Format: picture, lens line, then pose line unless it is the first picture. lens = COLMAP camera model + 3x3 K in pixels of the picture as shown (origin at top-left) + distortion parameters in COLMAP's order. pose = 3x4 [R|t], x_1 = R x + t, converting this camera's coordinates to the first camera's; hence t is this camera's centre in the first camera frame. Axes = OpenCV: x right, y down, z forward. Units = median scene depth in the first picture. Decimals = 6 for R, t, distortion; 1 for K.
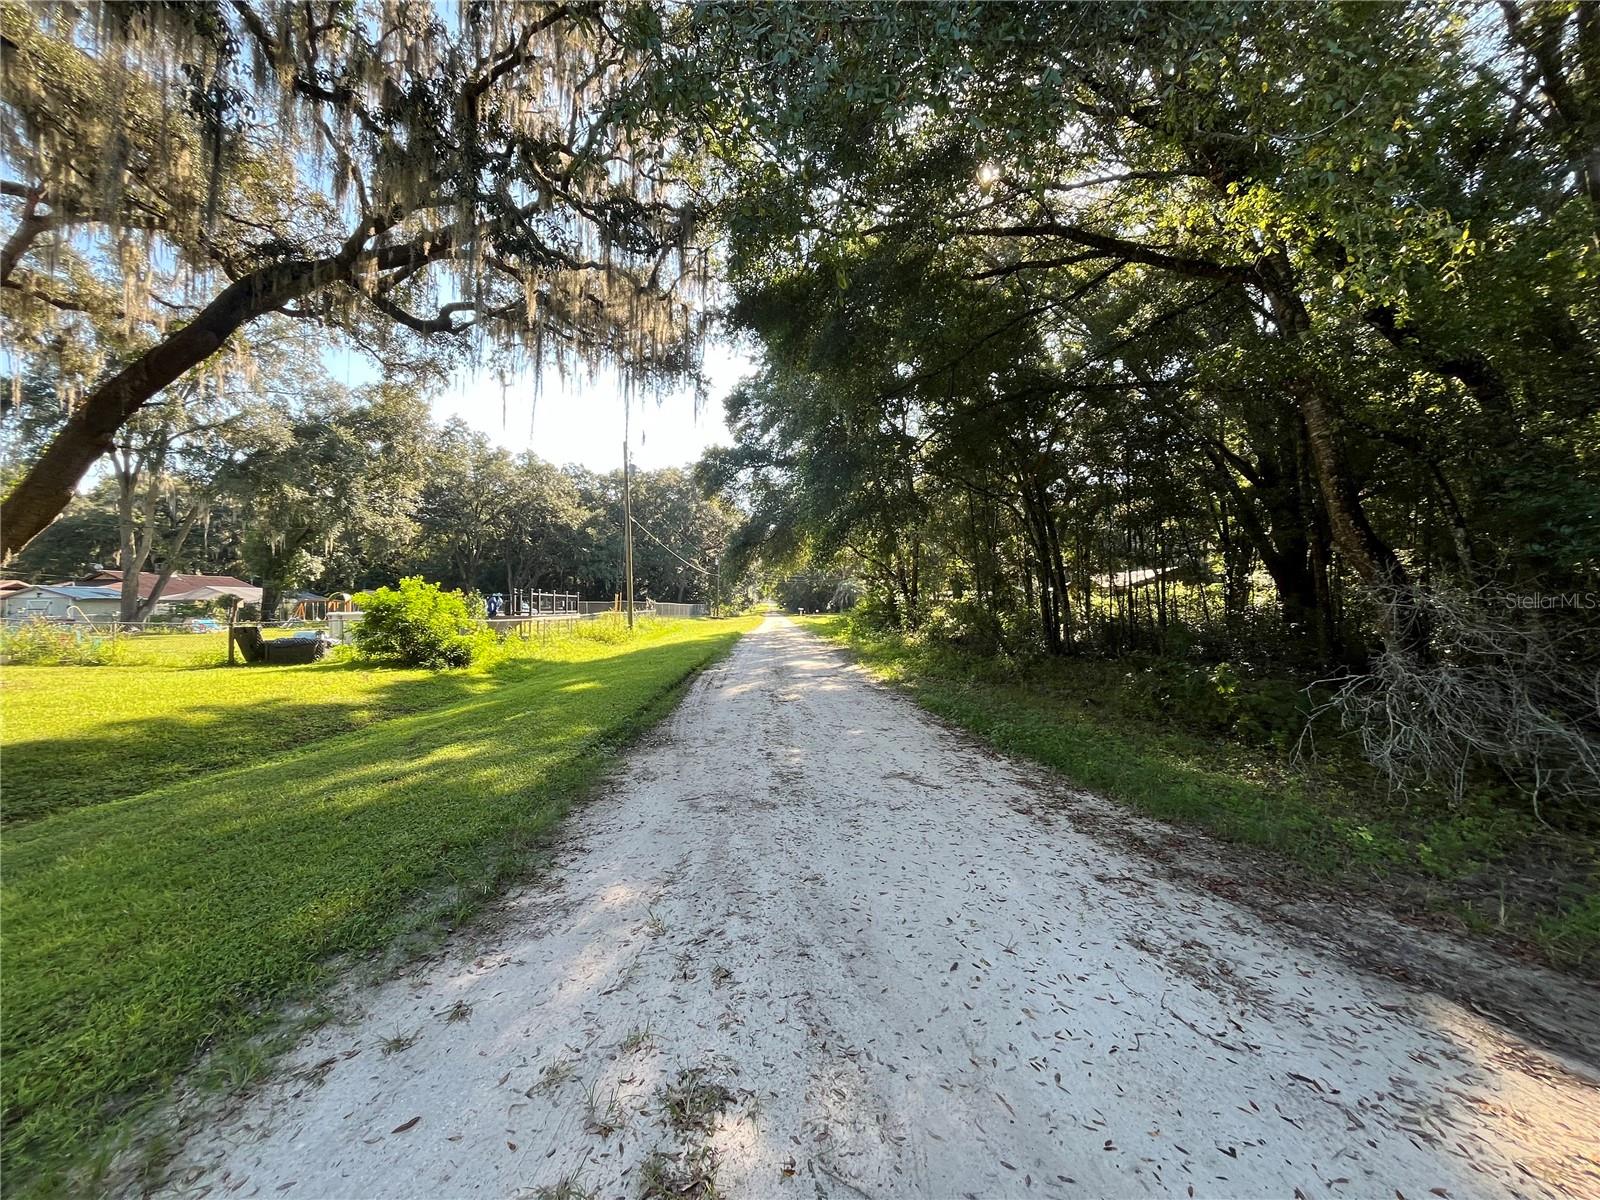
lens RADIAL K [[650.3, 0, 803.7], [0, 650.3, 593.7], [0, 0, 1]] dist [-0.001610, 0.000119]
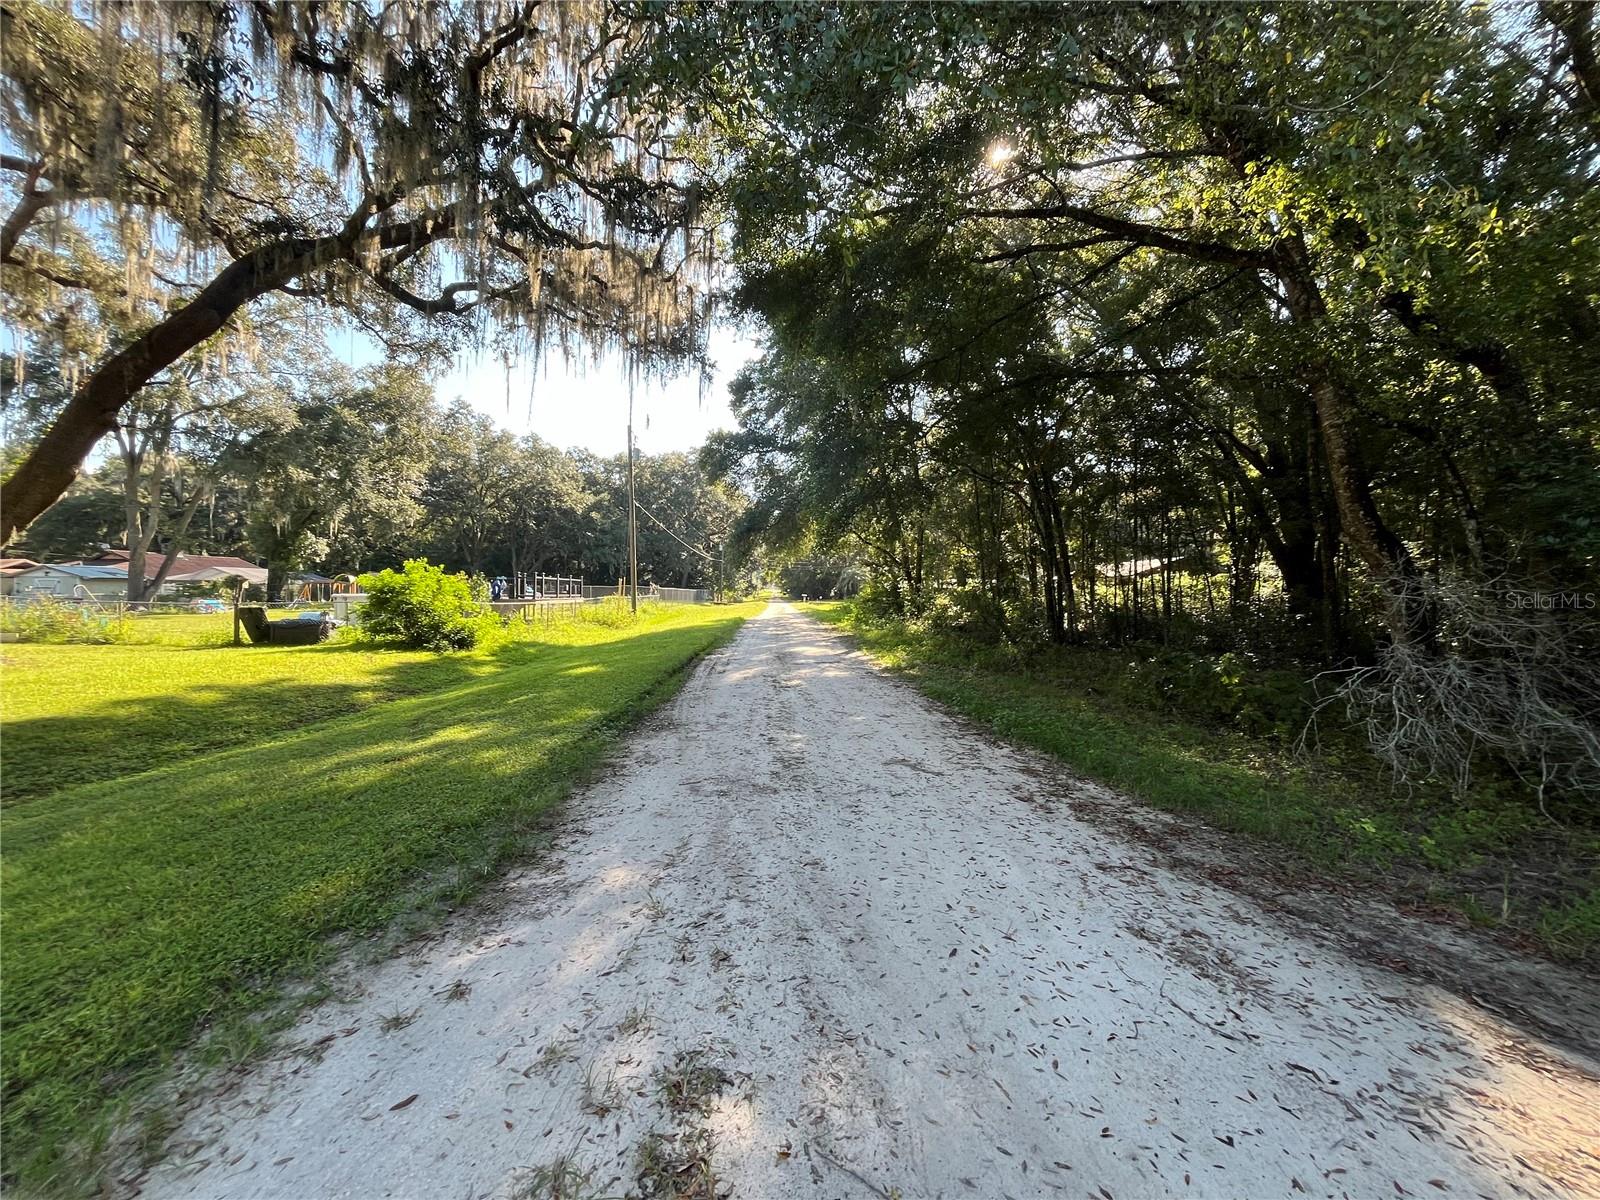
lens RADIAL K [[650.3, 0, 803.6], [0, 650.3, 595.6], [0, 0, 1]] dist [-0.001610, 0.000119]
pose [[0.999934, 0.009981, -0.005717, 0.000628], [-0.009841, 0.999665, 0.023927, 0.001171], [0.005954, -0.023870, 0.999697, 0.004146]]
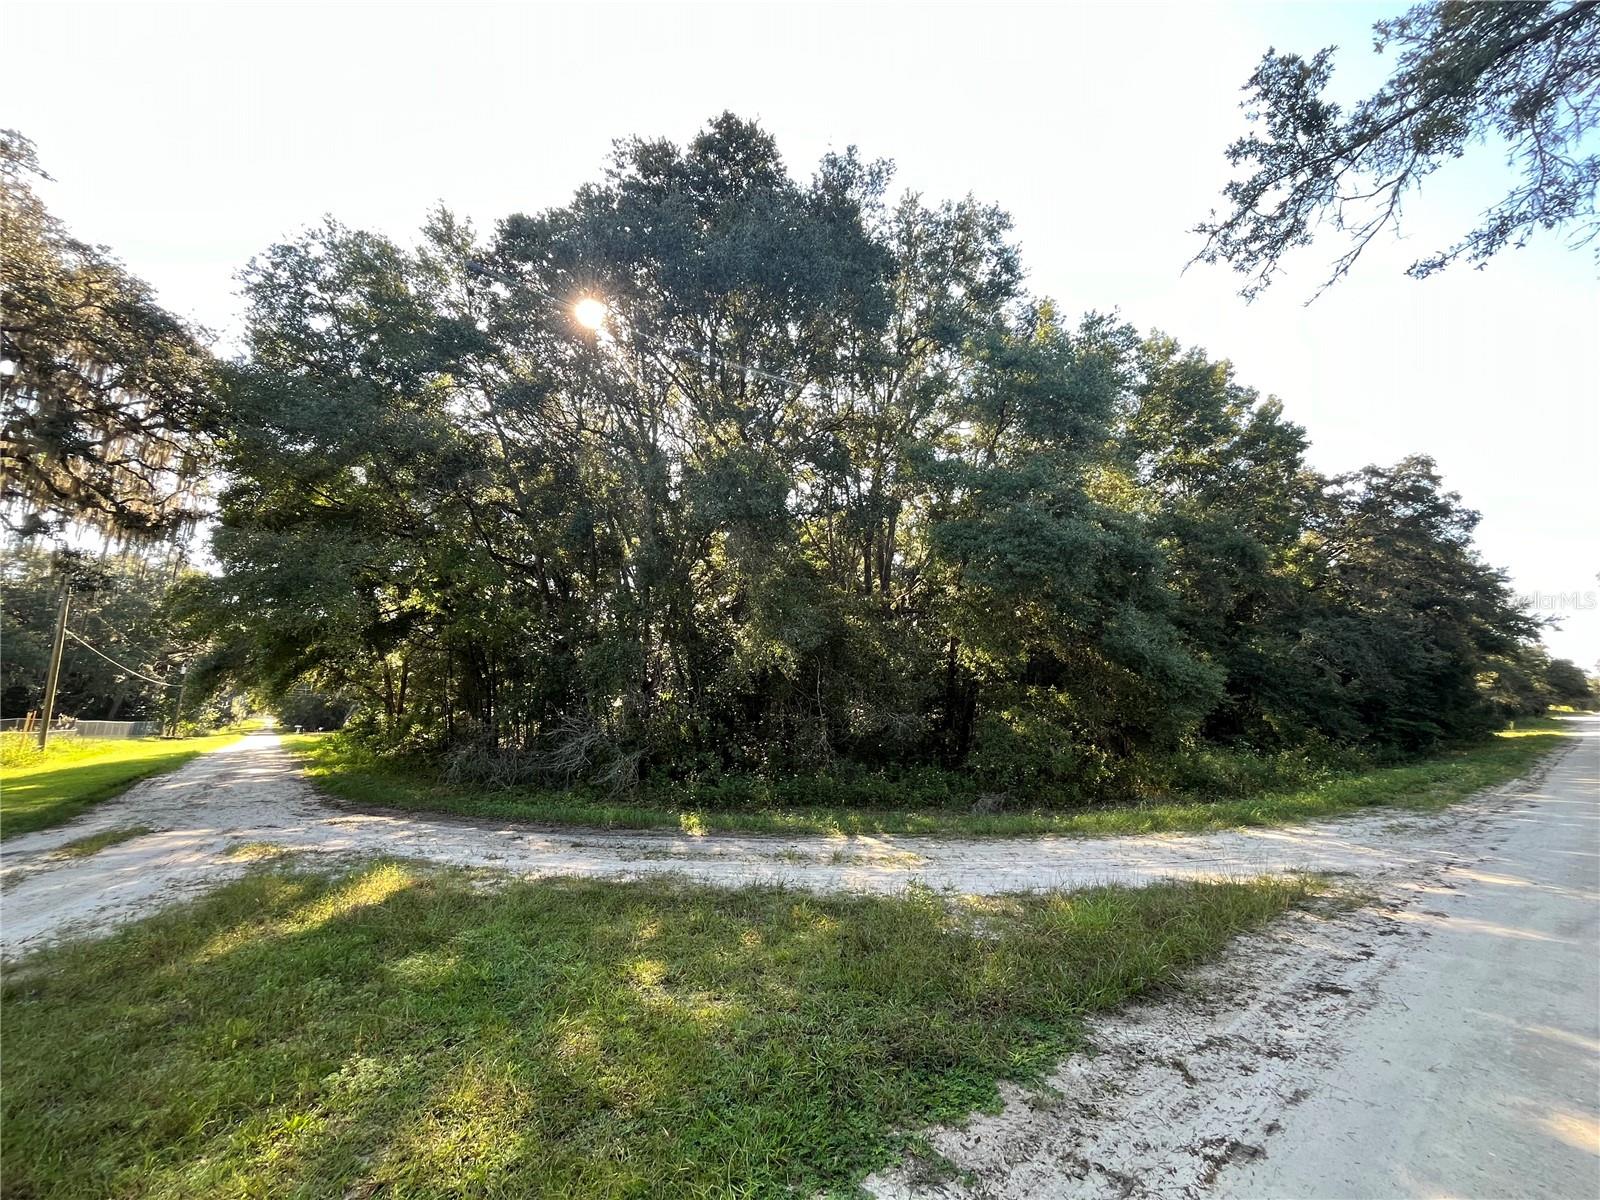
lens RADIAL K [[650.3, 0, 800.7], [0, 650.3, 591.0], [0, 0, 1]] dist [-0.001610, 0.000119]
pose [[0.811770, 0.112430, 0.573053, 0.262334], [-0.008526, 0.983469, -0.180873, -0.050963], [-0.583916, 0.141942, 0.799309, -1.844857]]
